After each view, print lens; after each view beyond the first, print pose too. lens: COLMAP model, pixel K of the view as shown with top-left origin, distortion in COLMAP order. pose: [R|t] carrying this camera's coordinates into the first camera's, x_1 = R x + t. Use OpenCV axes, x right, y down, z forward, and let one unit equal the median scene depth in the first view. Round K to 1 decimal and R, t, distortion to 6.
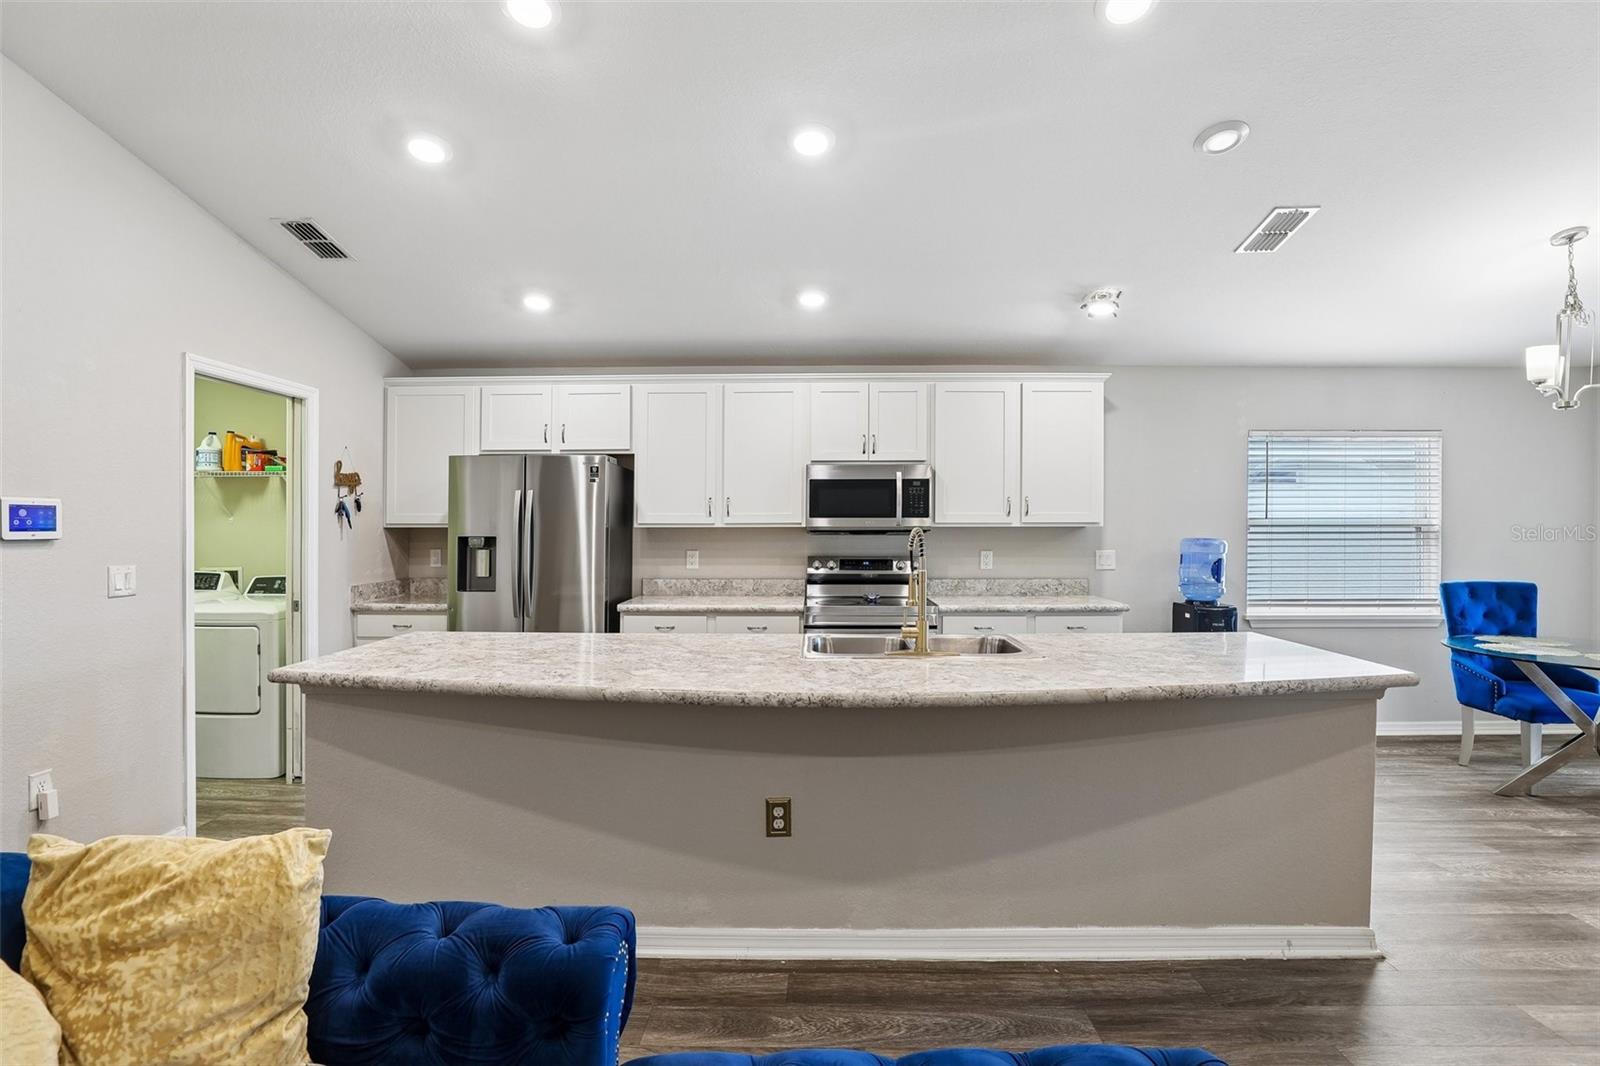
lens RADIAL K [[750.1, 0, 799.8], [0, 750.1, 526.1], [0, 0, 1]] dist [-0.049182, 0.012957]
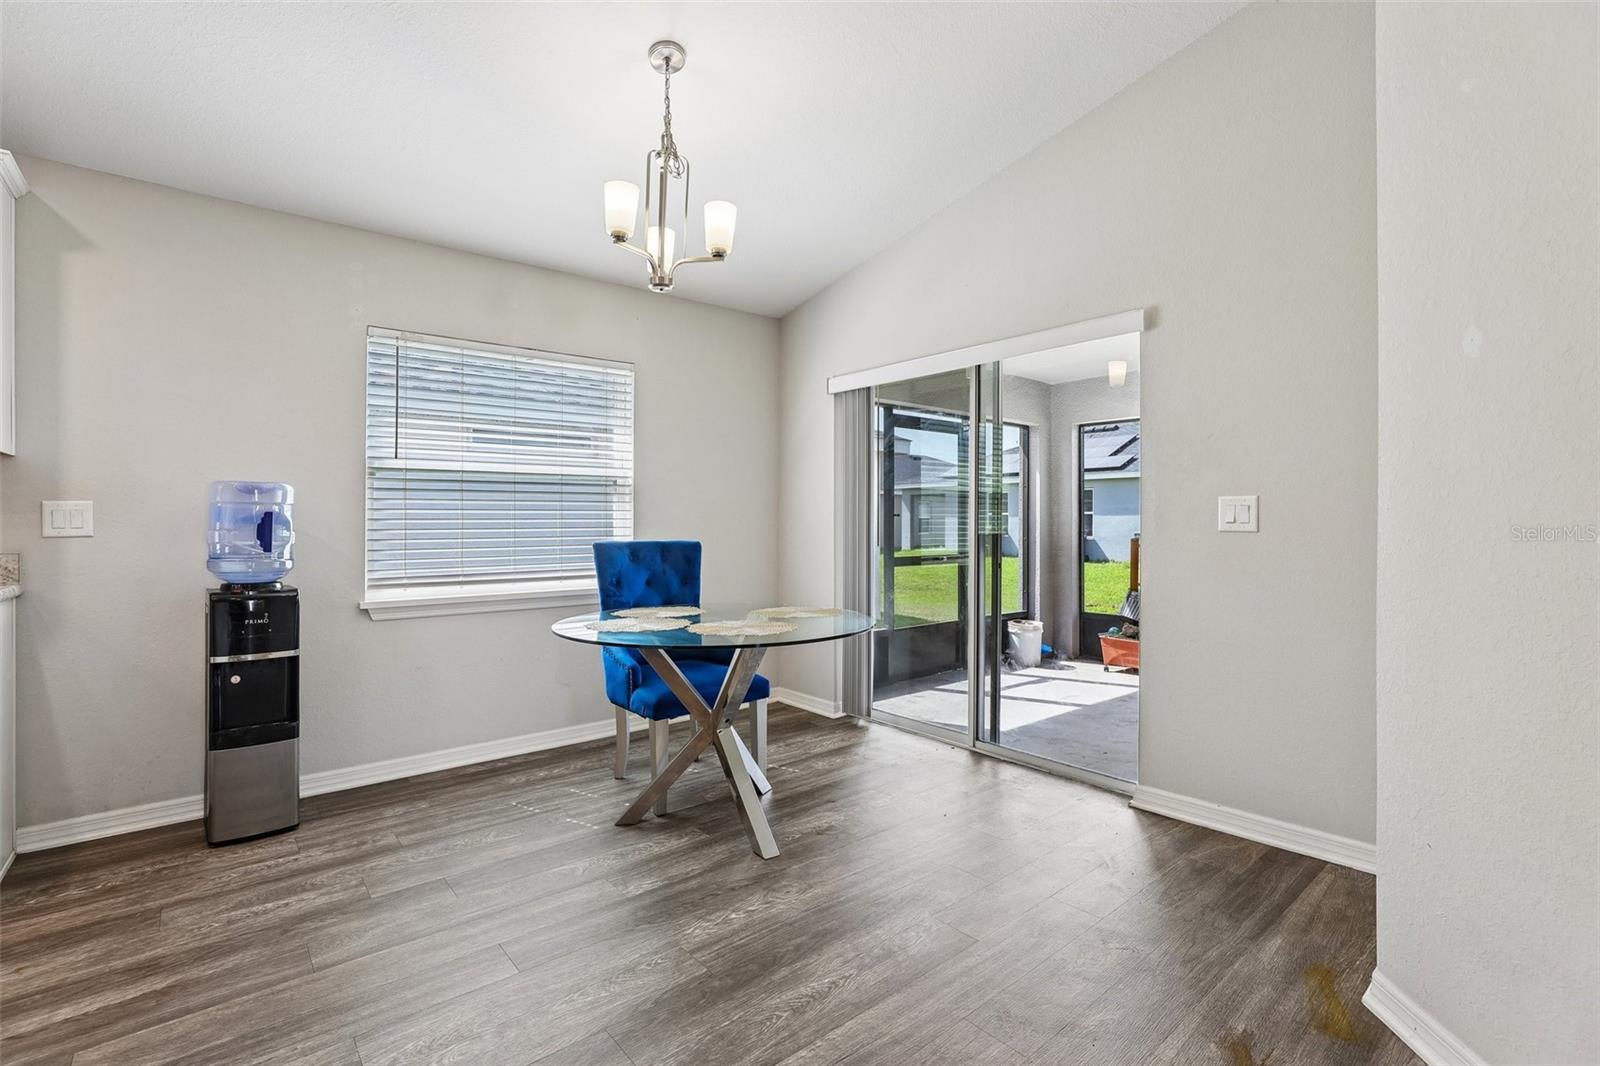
lens RADIAL K [[729.0, 0, 803.2], [0, 729.0, 515.9], [0, 0, 1]] dist [-0.035159, 0.010515]
pose [[0.747111, 0.004089, 0.664687, 0.503618], [0.001403, 0.999969, -0.007728, 0.052189], [-0.664698, 0.006707, 0.747082, 0.265464]]
